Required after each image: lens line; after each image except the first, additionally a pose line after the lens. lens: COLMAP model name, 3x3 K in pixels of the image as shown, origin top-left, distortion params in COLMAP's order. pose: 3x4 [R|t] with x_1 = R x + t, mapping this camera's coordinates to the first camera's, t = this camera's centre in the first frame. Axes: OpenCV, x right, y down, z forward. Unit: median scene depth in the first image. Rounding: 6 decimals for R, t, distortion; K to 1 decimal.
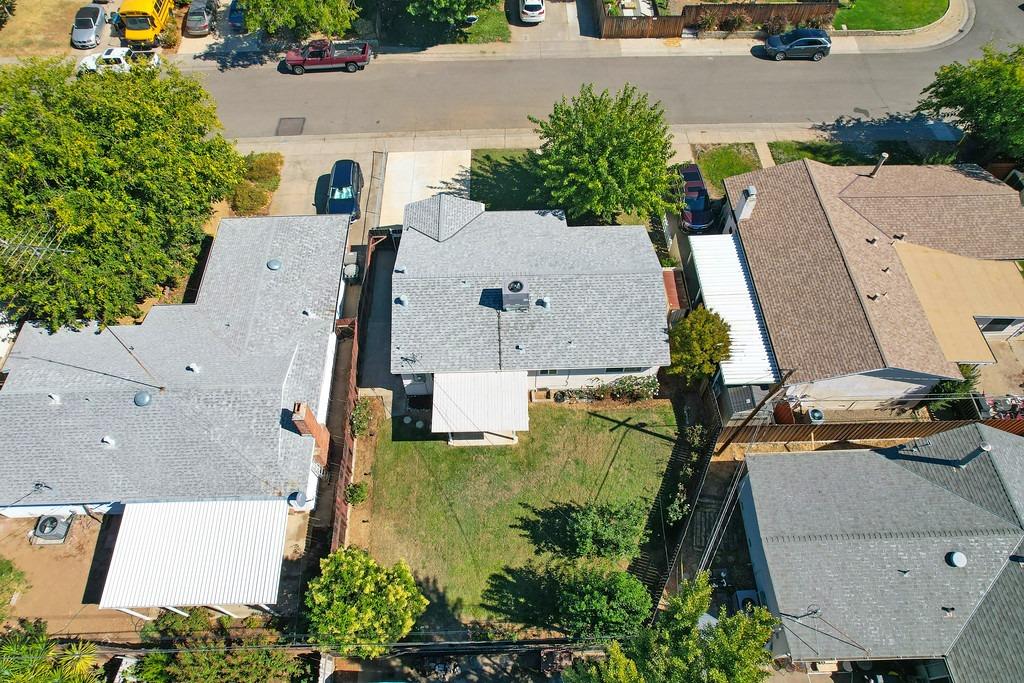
lens RADIAL K [[652.3, 0, 512.0], [0, 652.3, 341.5], [0, 0, 1]] dist [-0.087487, 0.043332]
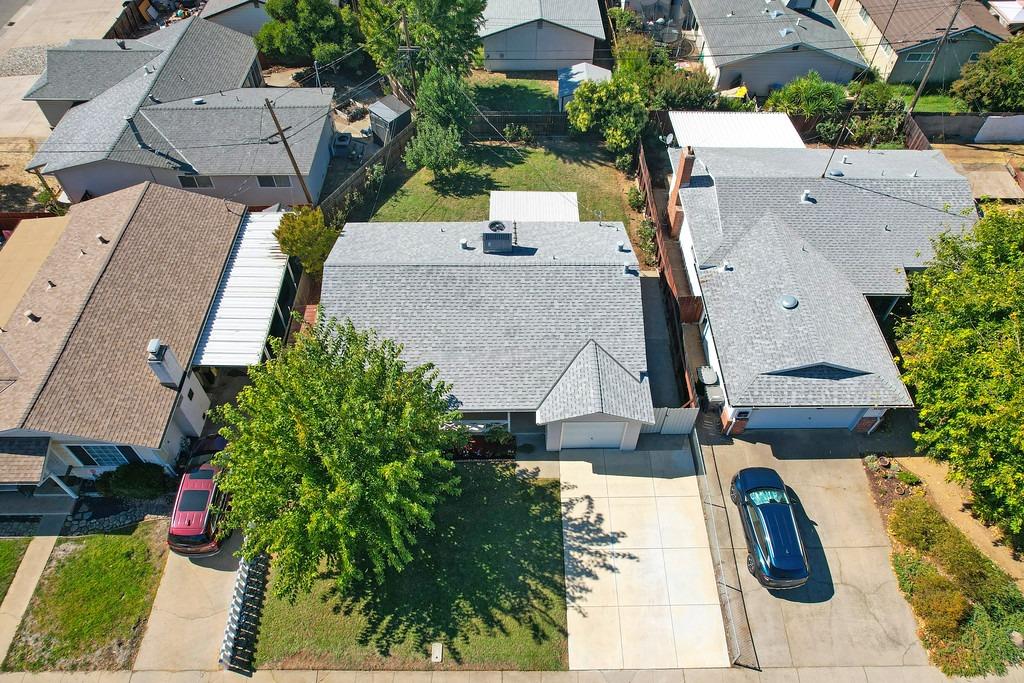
lens RADIAL K [[621.9, 0, 513.5], [0, 621.9, 362.7], [0, 0, 1]] dist [-0.027053, 0.001340]
pose [[-0.999781, -0.019327, 0.008040, -0.026489], [0.014242, -0.346548, 0.937924, -0.937045], [-0.015341, 0.937833, 0.346748, 0.851860]]
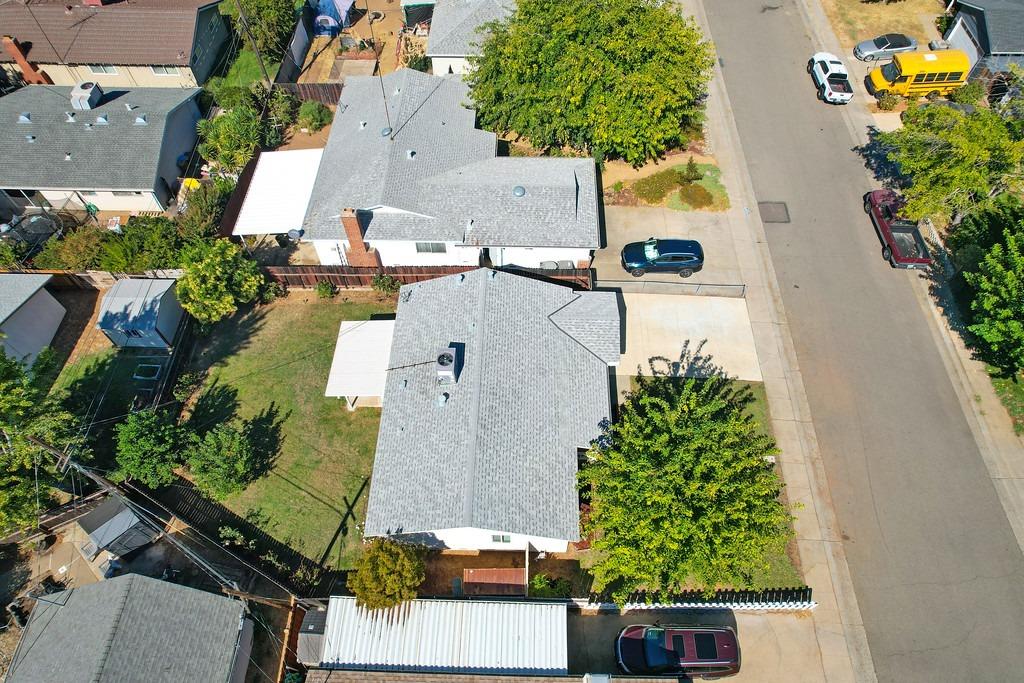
lens RADIAL K [[652.3, 0, 512.0], [0, 652.3, 341.5], [0, 0, 1]] dist [-0.087487, 0.043332]
pose [[-0.050633, 0.825161, -0.562624, 0.497125], [-0.834562, 0.274481, 0.477667, -0.600544], [0.548582, 0.493731, 0.674750, 0.391870]]
